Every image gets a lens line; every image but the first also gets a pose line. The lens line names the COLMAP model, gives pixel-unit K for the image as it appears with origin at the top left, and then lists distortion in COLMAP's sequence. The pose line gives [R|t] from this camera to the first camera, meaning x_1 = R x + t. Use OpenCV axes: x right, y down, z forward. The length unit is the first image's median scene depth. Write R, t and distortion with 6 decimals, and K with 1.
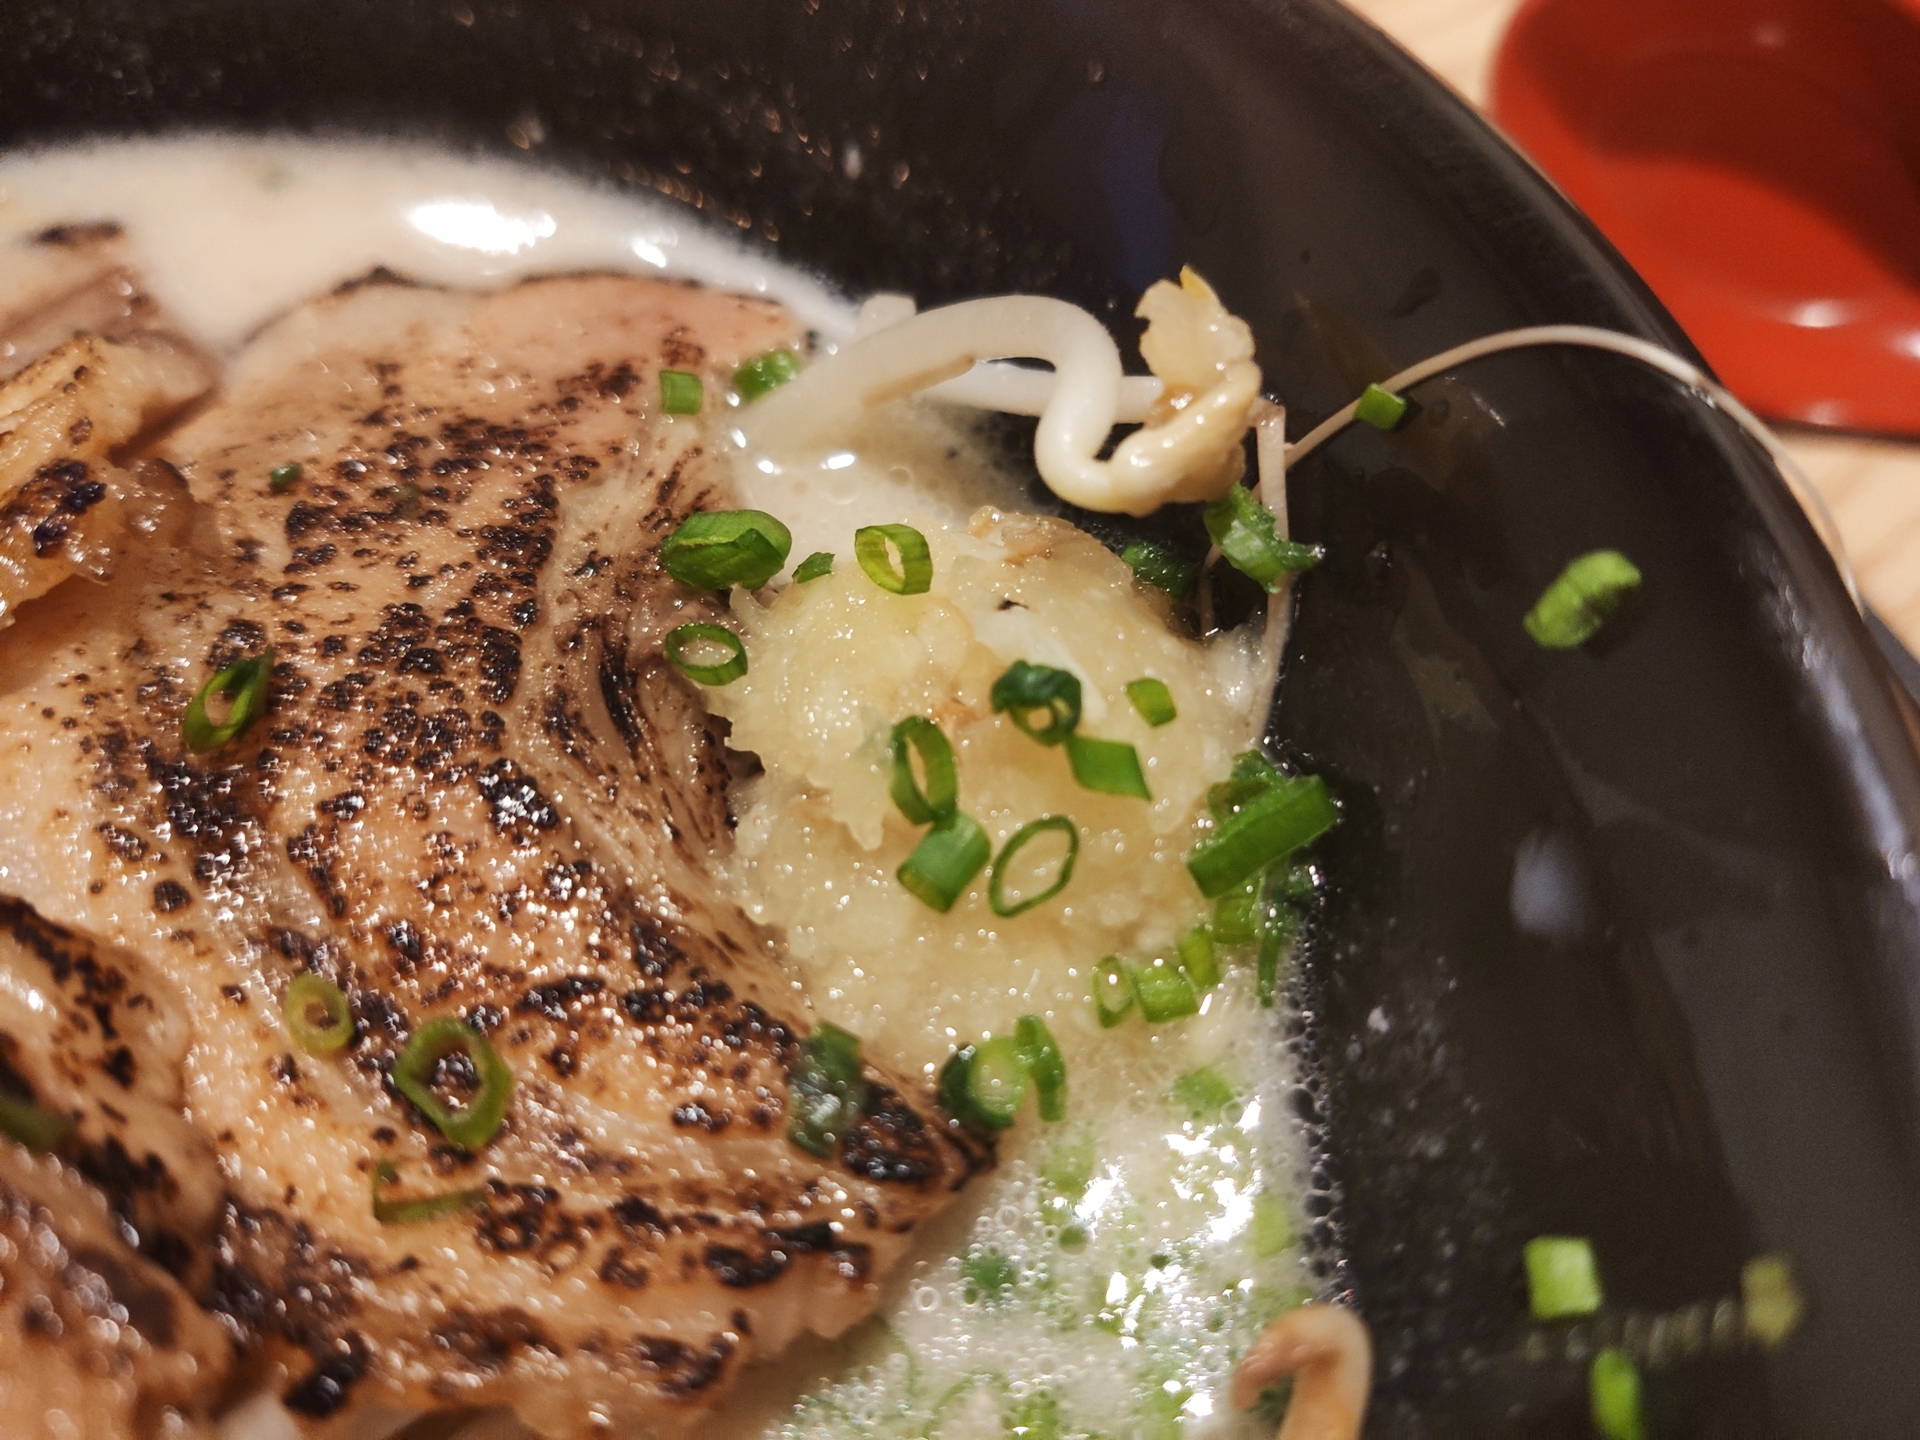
lens RADIAL K [[1365.2, 0, 960.0], [0, 1365.2, 720.0], [0, 0, 1]] dist [-0.063841, 0.005219]
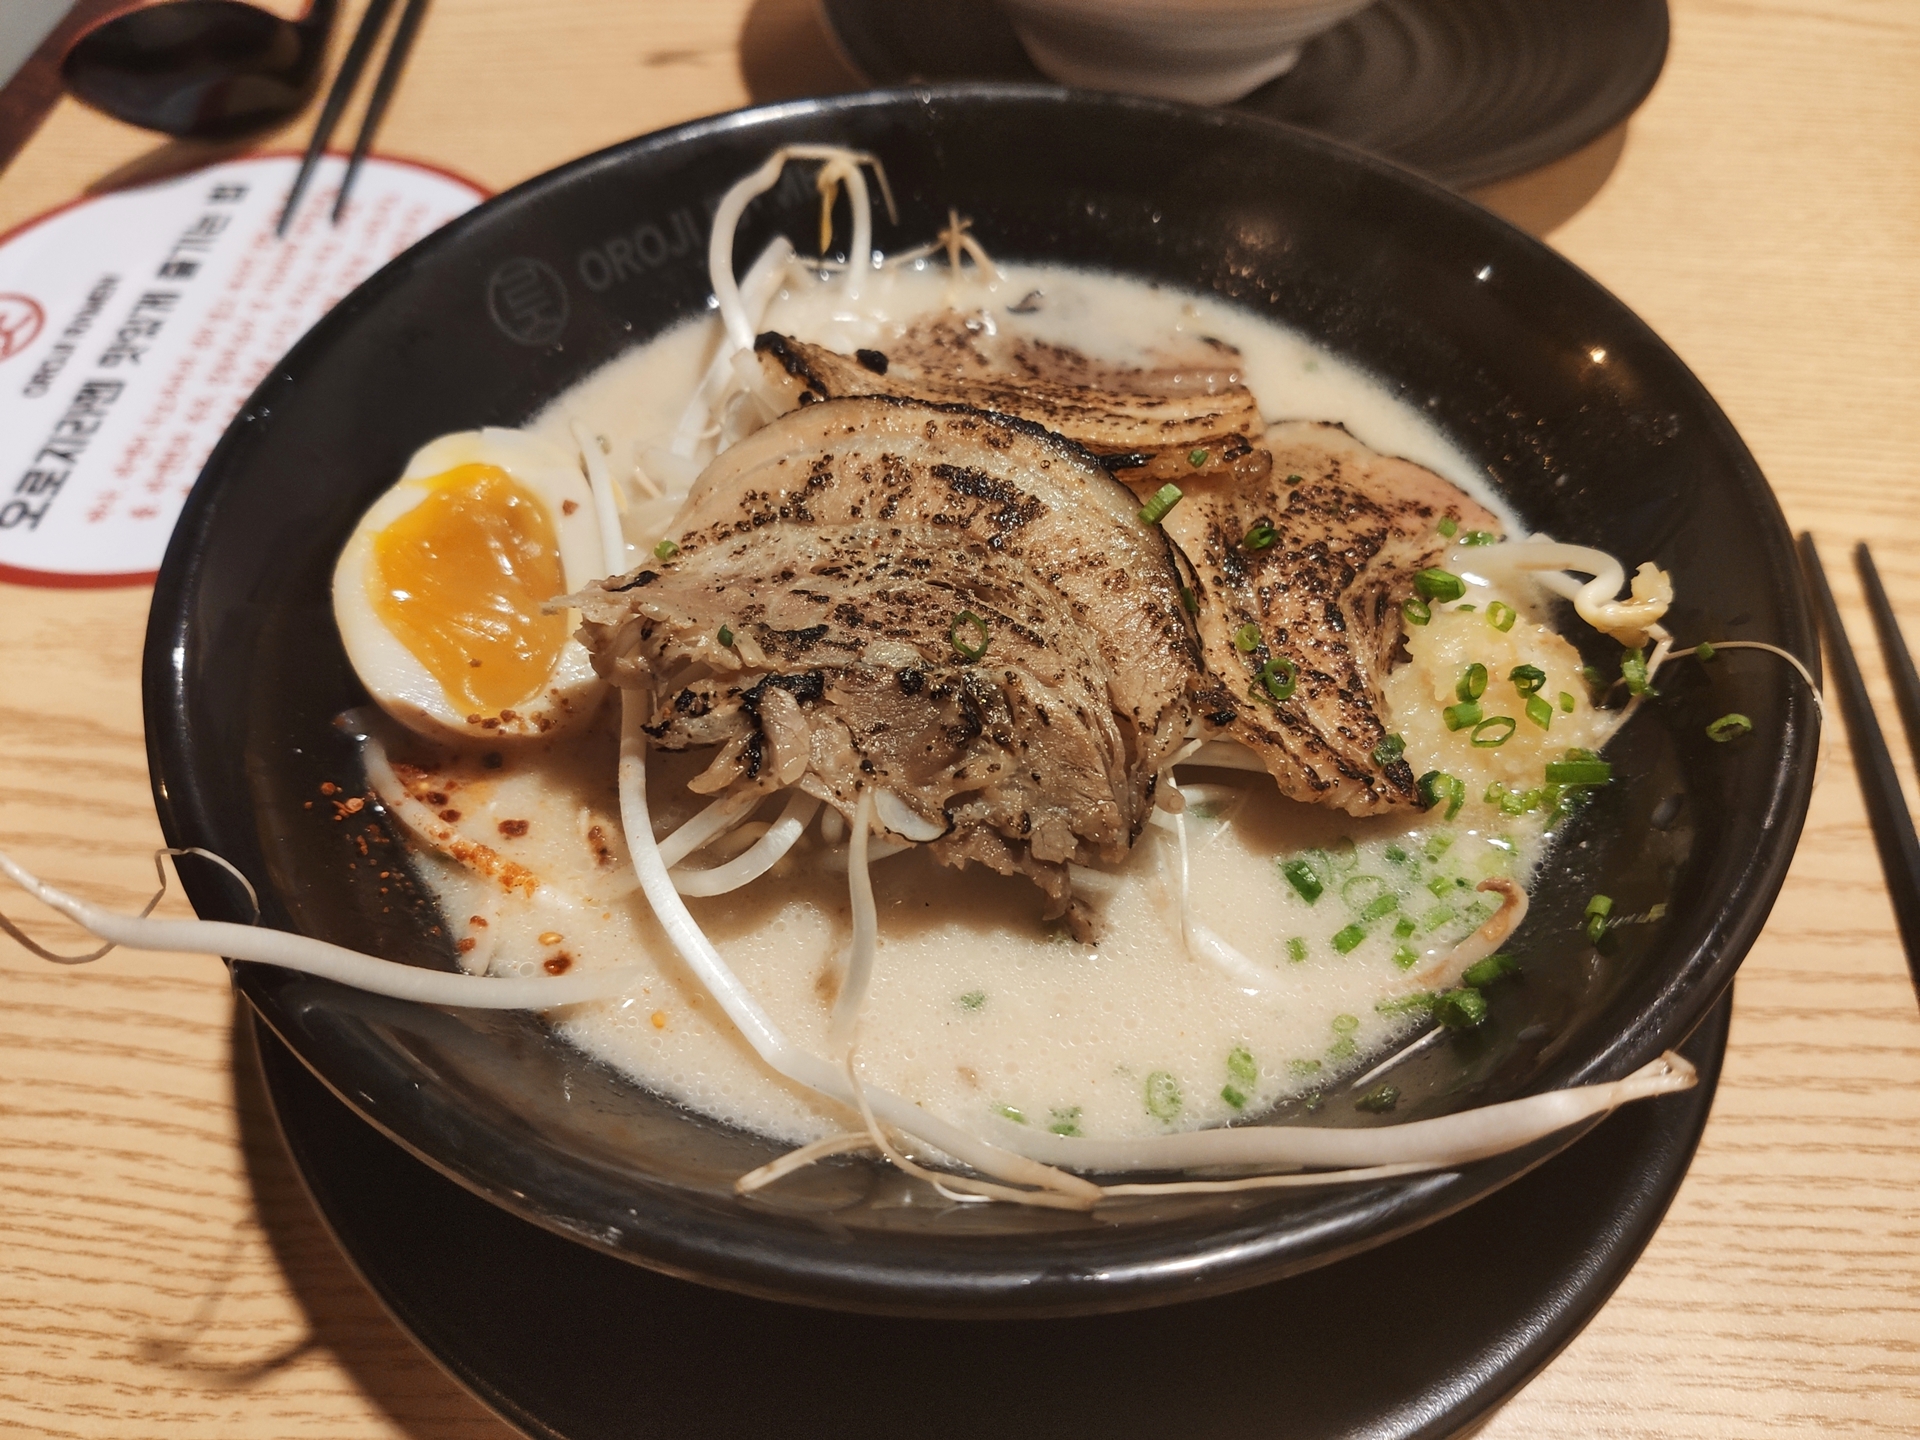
lens RADIAL K [[1365.2, 0, 960.0], [0, 1365.2, 720.0], [0, 0, 1]] dist [-0.063841, 0.005219]
pose [[0.799959, 0.500577, -0.330890, 0.077716], [-0.541173, 0.840077, -0.037453, 0.699943], [0.259225, 0.209029, 0.942926, -1.641273]]
